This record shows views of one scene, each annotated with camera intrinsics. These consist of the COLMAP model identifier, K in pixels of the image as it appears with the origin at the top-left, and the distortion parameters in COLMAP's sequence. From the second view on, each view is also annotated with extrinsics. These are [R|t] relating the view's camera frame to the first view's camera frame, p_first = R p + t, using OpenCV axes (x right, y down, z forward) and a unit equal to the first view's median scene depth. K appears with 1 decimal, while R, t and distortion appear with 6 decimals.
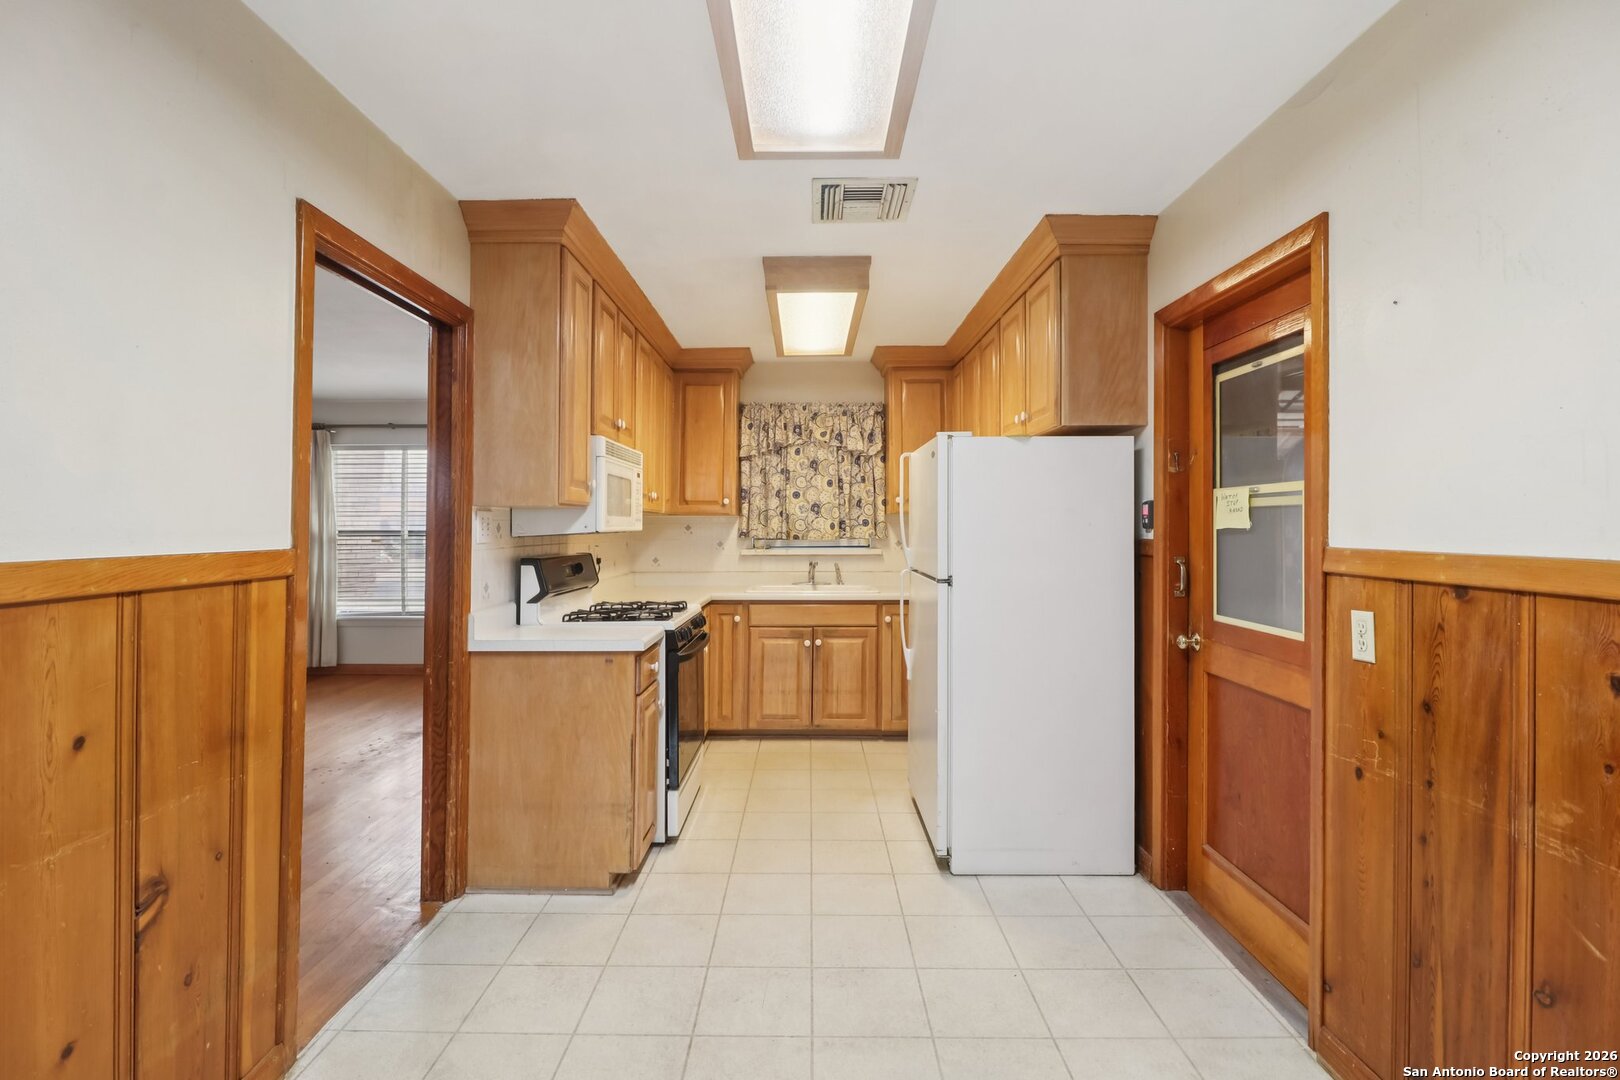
lens RADIAL K [[753.9, 0, 800.9], [0, 753.9, 527.5], [0, 0, 1]] dist [-0.001067, -0.012815]
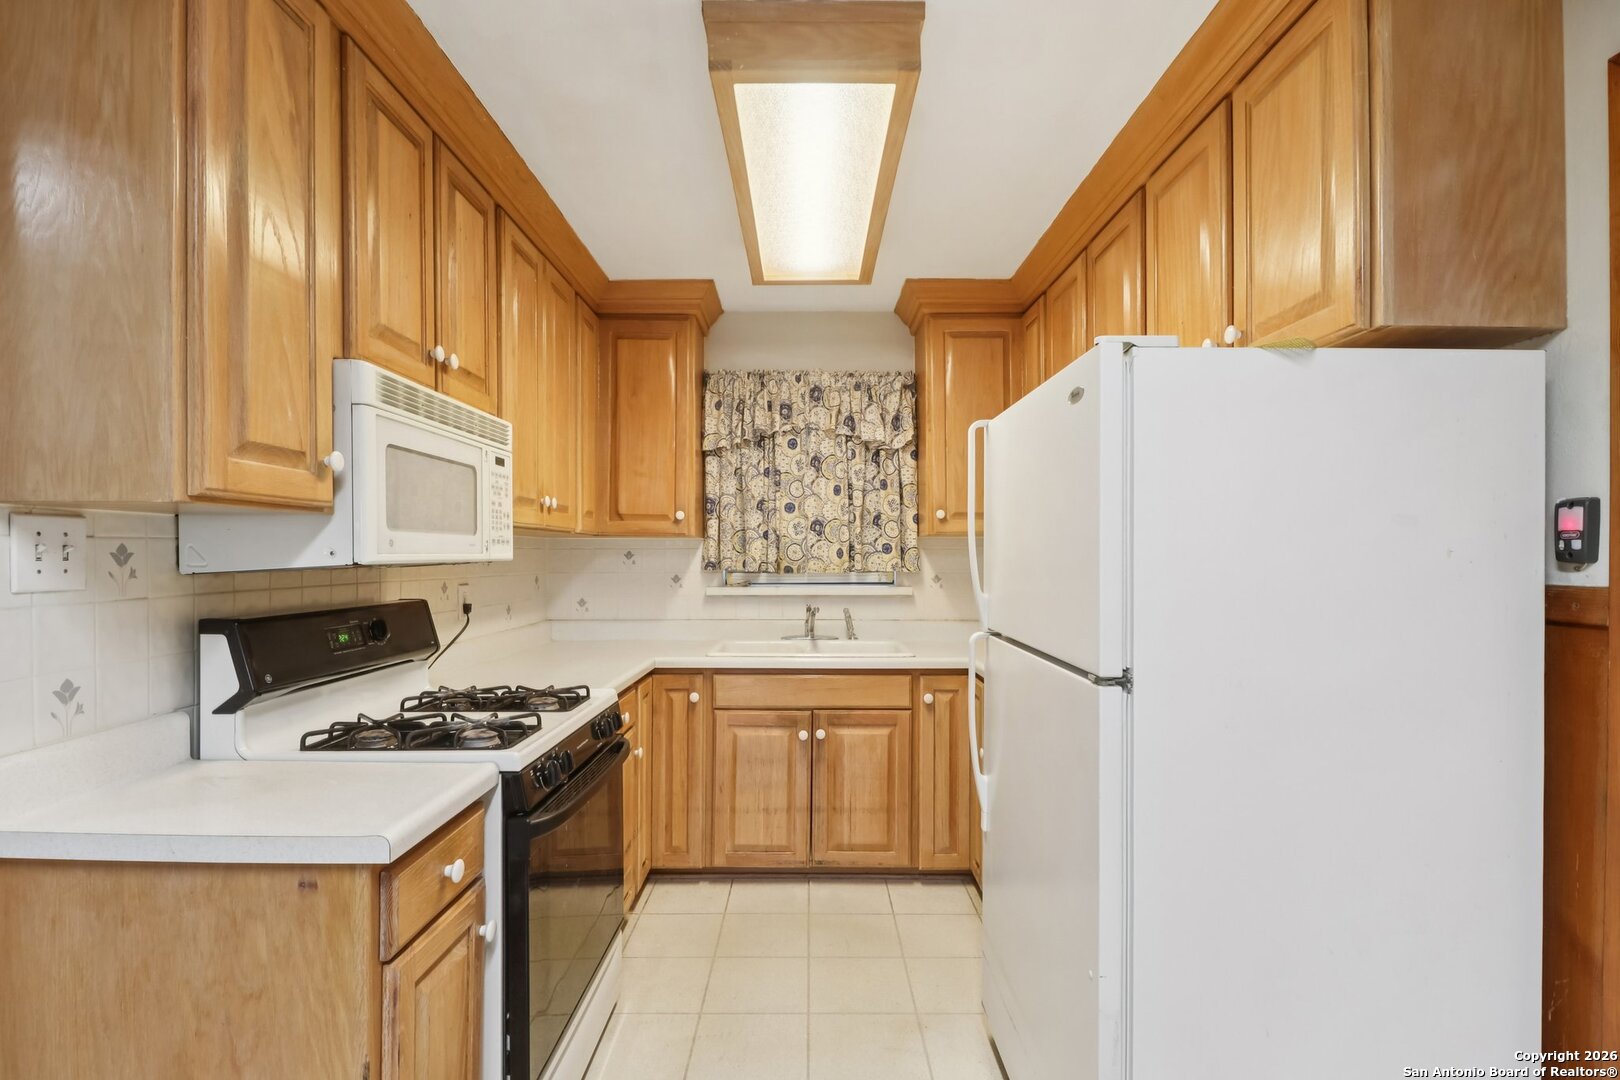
lens RADIAL K [[754.6, 0, 802.8], [0, 754.6, 559.0], [0, 0, 1]] dist [0.001390, -0.008924]
pose [[0.999988, 0.001903, 0.004531, 0.008187], [-0.001929, 0.999982, 0.005718, -0.000978], [-0.004520, -0.005727, 0.999973, 0.550804]]
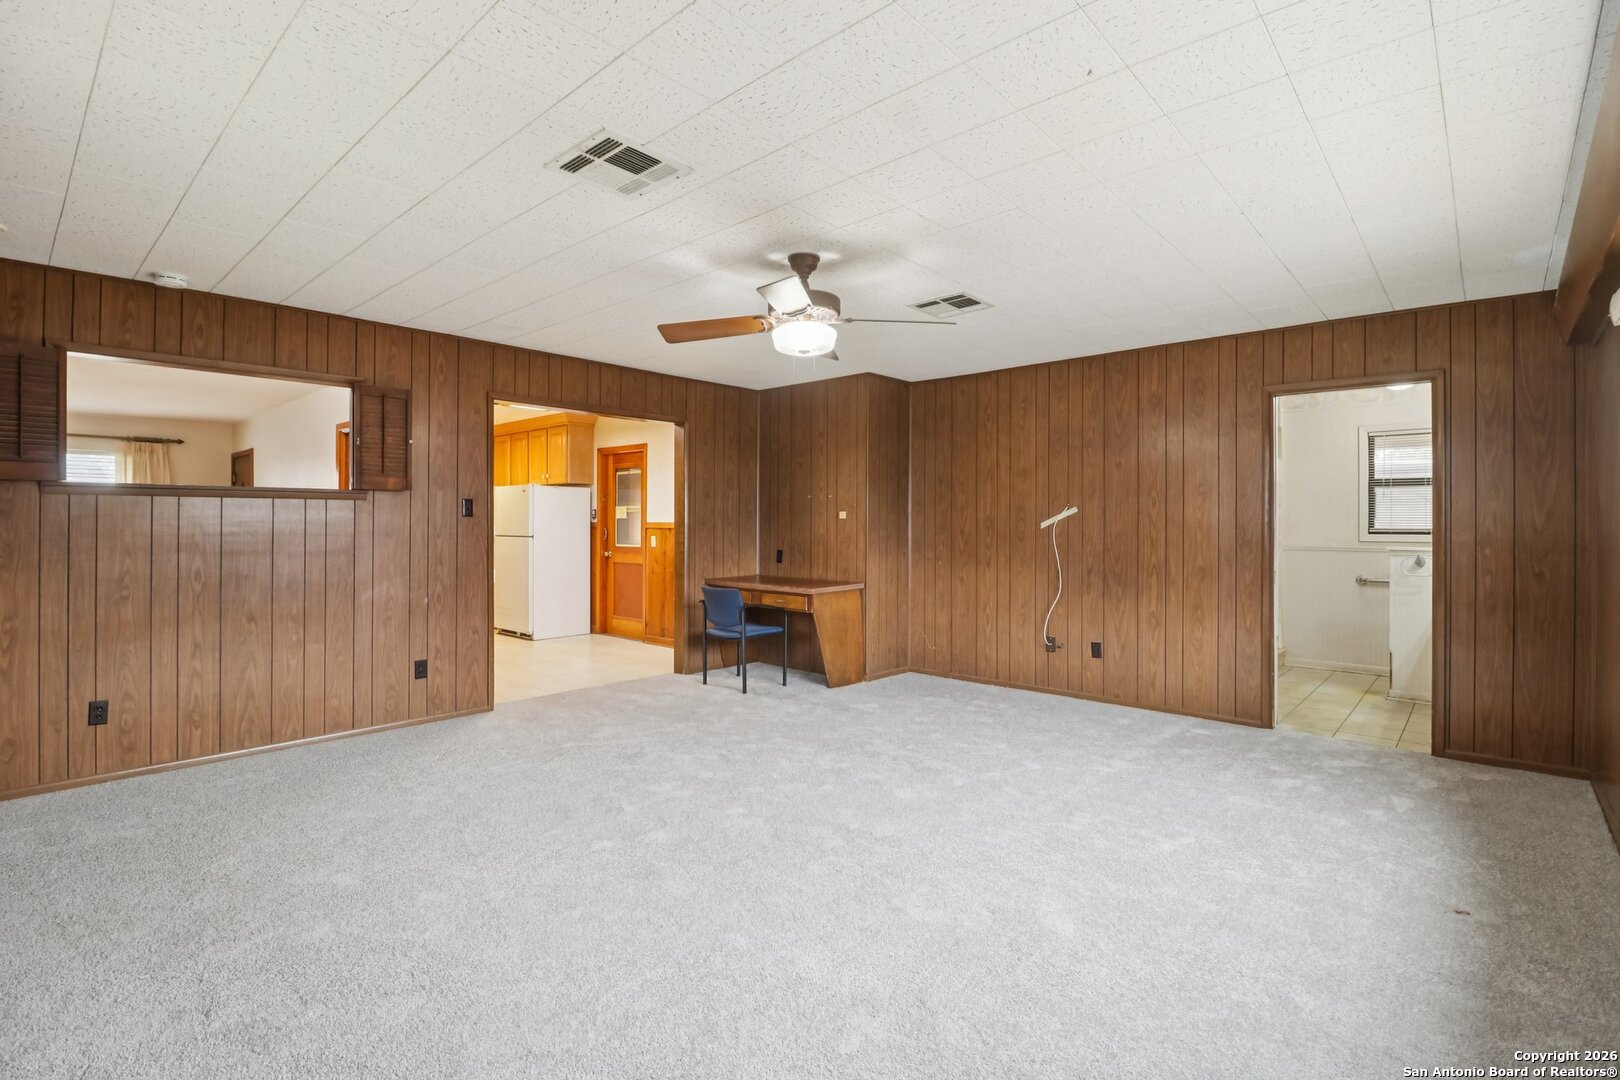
lens RADIAL K [[753.9, 0, 800.9], [0, 753.9, 527.5], [0, 0, 1]] dist [-0.001067, -0.012815]
pose [[0.664951, -0.001144, 0.746886, -1.208640], [-0.000434, 0.999998, 0.001918, 0.030284], [-0.746887, -0.001600, 0.664950, -1.580459]]
